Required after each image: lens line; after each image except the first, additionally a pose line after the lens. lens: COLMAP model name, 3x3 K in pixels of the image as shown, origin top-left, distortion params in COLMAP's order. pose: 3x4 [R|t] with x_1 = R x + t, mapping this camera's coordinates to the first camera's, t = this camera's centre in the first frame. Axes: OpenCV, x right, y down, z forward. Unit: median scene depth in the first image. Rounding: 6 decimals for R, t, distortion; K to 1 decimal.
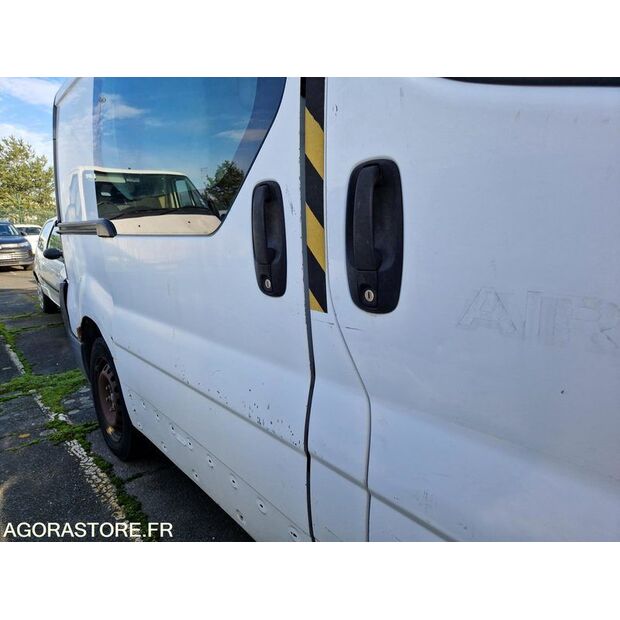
lens RADIAL K [[425.8, 0, 310.0], [0, 425.8, 310.0], [0, 0, 1]] dist [0.086781, -0.073857]
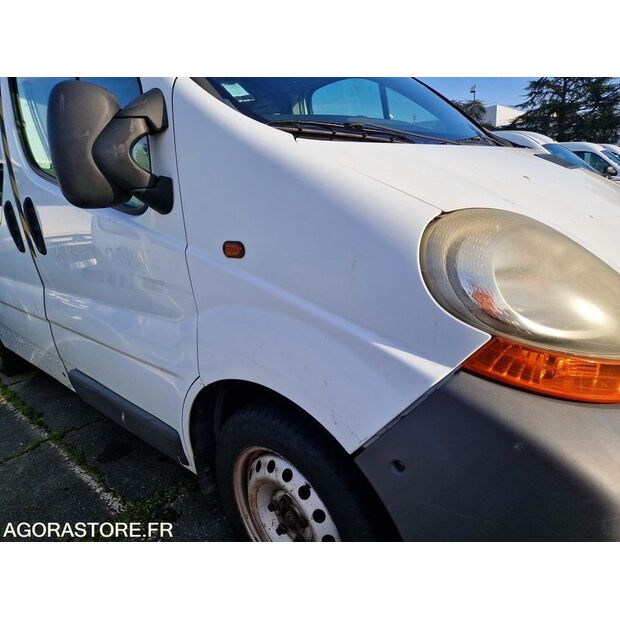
lens RADIAL K [[409.4, 0, 310.0], [0, 409.4, 310.0], [0, 0, 1]] dist [0.067143, -0.061265]
pose [[0.988910, -0.091625, 0.116881, 0.156747], [0.081257, 0.992568, 0.090586, 0.027785], [-0.124312, -0.080084, 0.989006, -0.184324]]
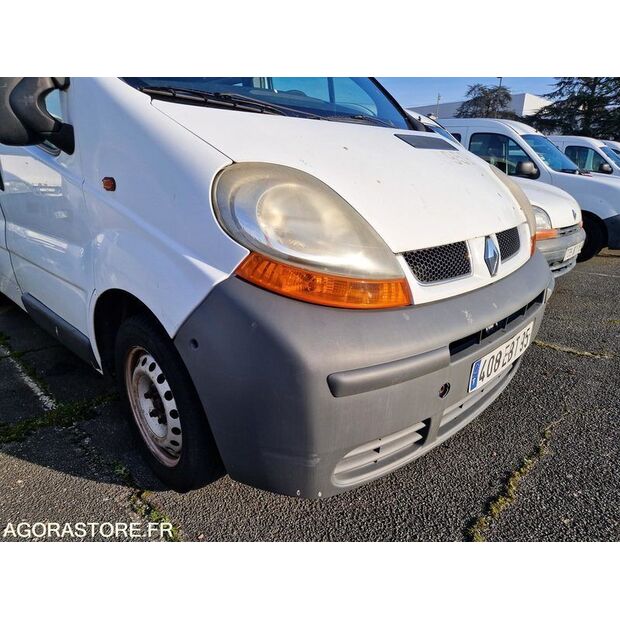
lens RADIAL K [[415.9, 0, 308.5], [0, 415.9, 316.6], [0, 0, 1]] dist [0.081536, -0.065366]
pose [[0.996781, -0.008025, 0.079775, 0.233715], [-0.003392, 0.989866, 0.141963, 0.052945], [-0.080105, -0.141776, 0.986652, -0.252155]]
